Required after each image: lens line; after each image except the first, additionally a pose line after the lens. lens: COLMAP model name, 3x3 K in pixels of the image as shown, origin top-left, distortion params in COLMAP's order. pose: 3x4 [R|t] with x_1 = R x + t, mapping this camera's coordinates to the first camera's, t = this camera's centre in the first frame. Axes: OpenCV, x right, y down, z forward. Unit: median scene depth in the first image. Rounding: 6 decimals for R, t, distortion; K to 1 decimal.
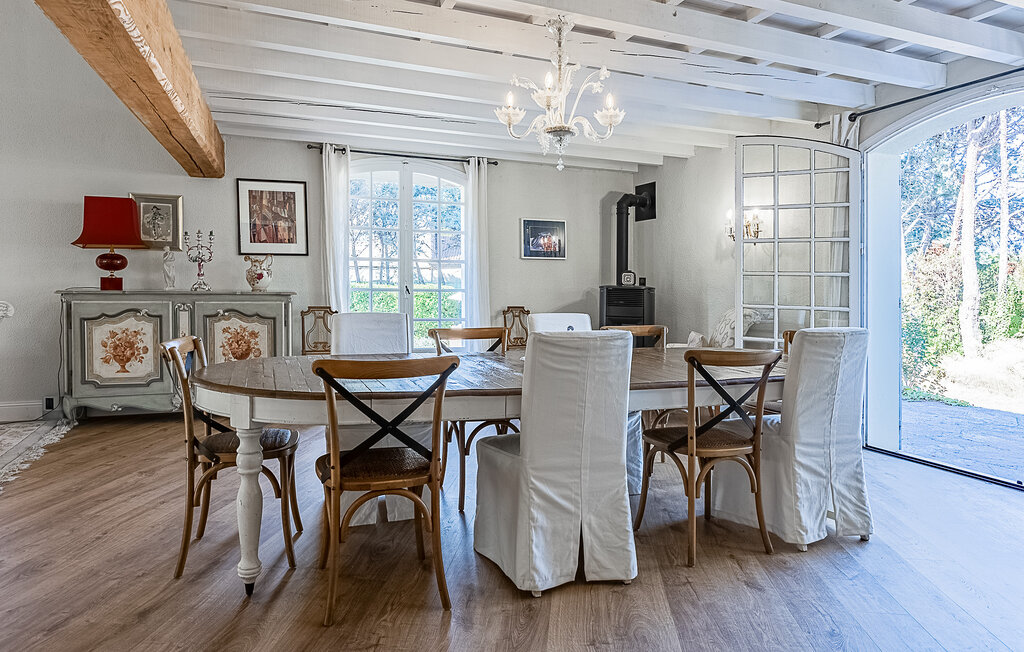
lens RADIAL K [[654.5, 0, 523.8], [0, 654.5, 285.3], [0, 0, 1]] dist [-0.004242, 0.003342]
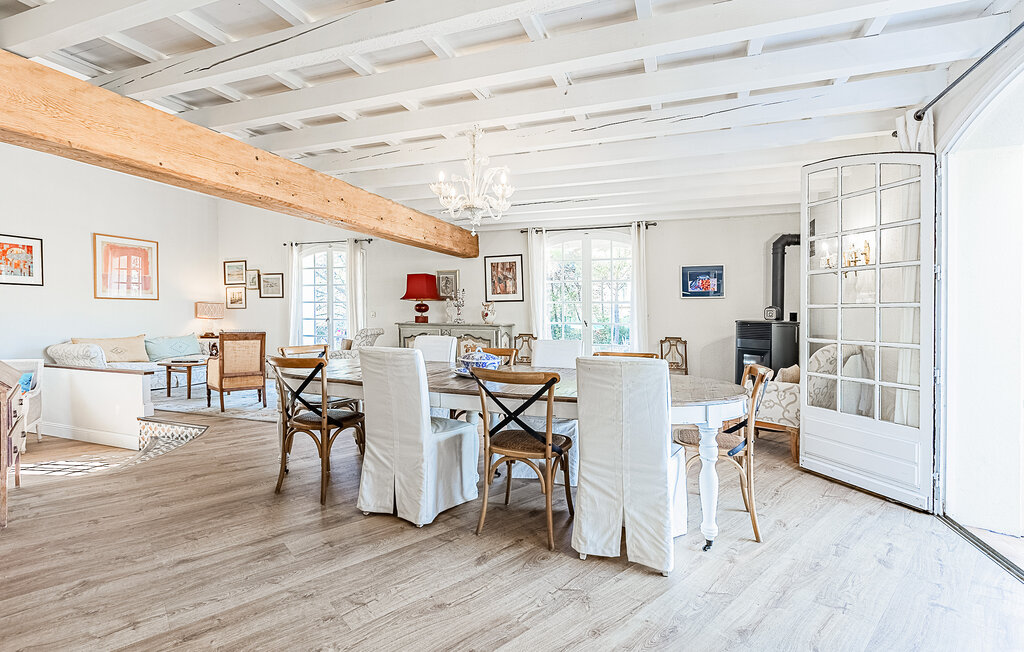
lens RADIAL K [[463.8, 0, 514.0], [0, 463.8, 328.0], [0, 0, 1]] dist [-0.000084, 0.000084]
pose [[0.736008, 0.009266, -0.676909, 0.473806], [-0.001273, 0.999923, 0.012304, 0.005773], [0.676971, -0.008194, 0.735964, 0.194196]]
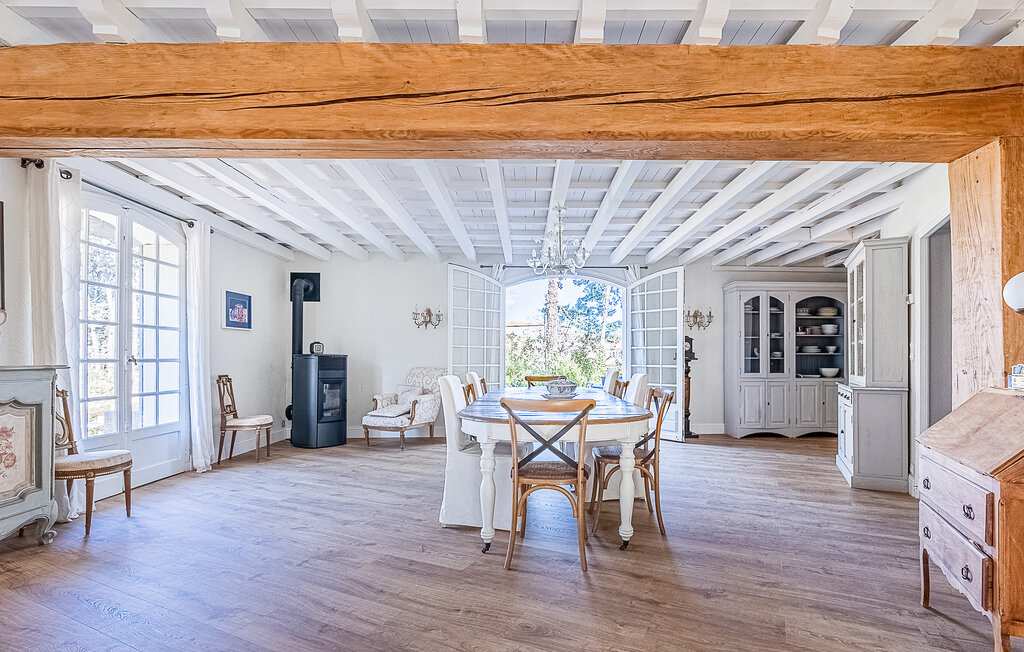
lens RADIAL K [[463.8, 0, 557.8], [0, 463.8, 352.3], [0, 0, 1]] dist [-0.000084, 0.000084]
pose [[0.330139, 0.000665, 0.943932, -0.688489], [0.002716, 0.999995, -0.001655, -0.000687], [-0.943929, 0.003110, 0.330135, 0.350234]]
